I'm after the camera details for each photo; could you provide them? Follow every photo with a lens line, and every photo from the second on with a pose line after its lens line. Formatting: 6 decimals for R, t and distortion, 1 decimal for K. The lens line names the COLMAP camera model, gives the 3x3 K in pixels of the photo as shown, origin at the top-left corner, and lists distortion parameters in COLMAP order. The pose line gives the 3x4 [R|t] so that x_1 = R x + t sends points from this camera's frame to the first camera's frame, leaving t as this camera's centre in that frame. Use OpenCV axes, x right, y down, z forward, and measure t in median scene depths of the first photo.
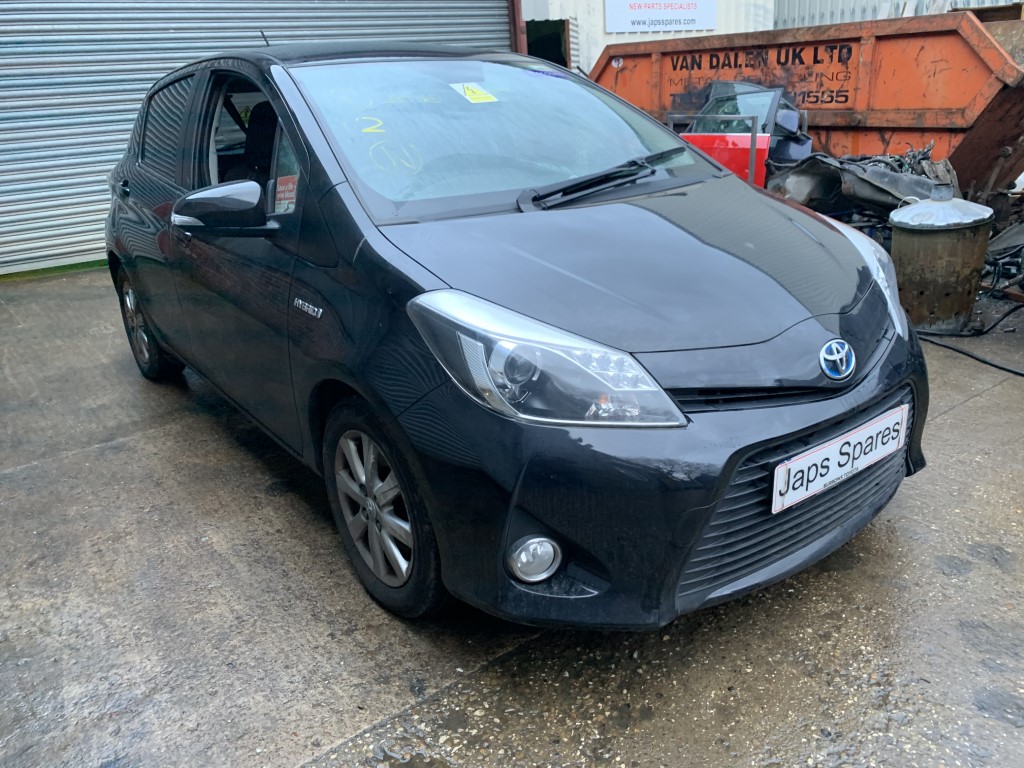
lens RADIAL K [[787.9, 0, 514.9], [0, 787.9, 347.0], [0, 0, 1]] dist [0.099098, -0.098914]
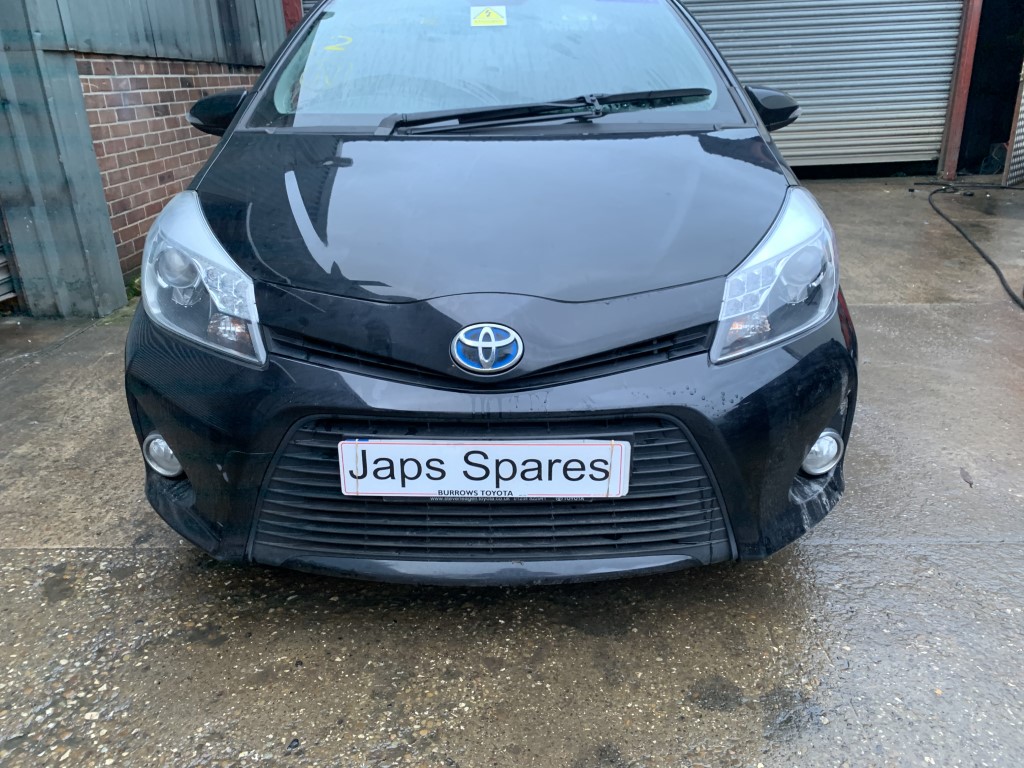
lens RADIAL K [[787.9, 0, 514.9], [0, 787.9, 347.0], [0, 0, 1]] dist [0.099098, -0.098914]
pose [[0.782936, 0.243450, -0.572489, 0.881746], [-0.212708, 0.969545, 0.121399, -0.087430], [0.584608, 0.026726, 0.810875, 0.382486]]
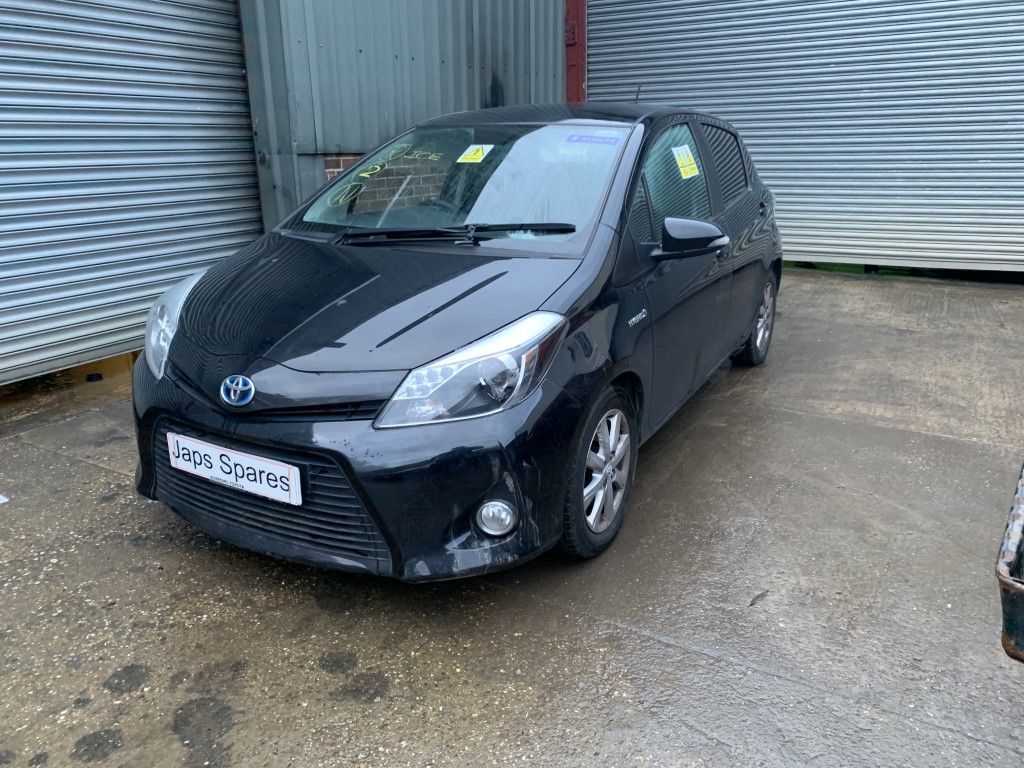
lens RADIAL K [[787.9, 0, 514.9], [0, 787.9, 347.0], [0, 0, 1]] dist [0.099098, -0.098914]
pose [[0.386314, 0.293498, -0.874426, 1.657202], [-0.292128, 0.938152, 0.185828, -0.411212], [0.874885, 0.183657, 0.448160, 0.814766]]
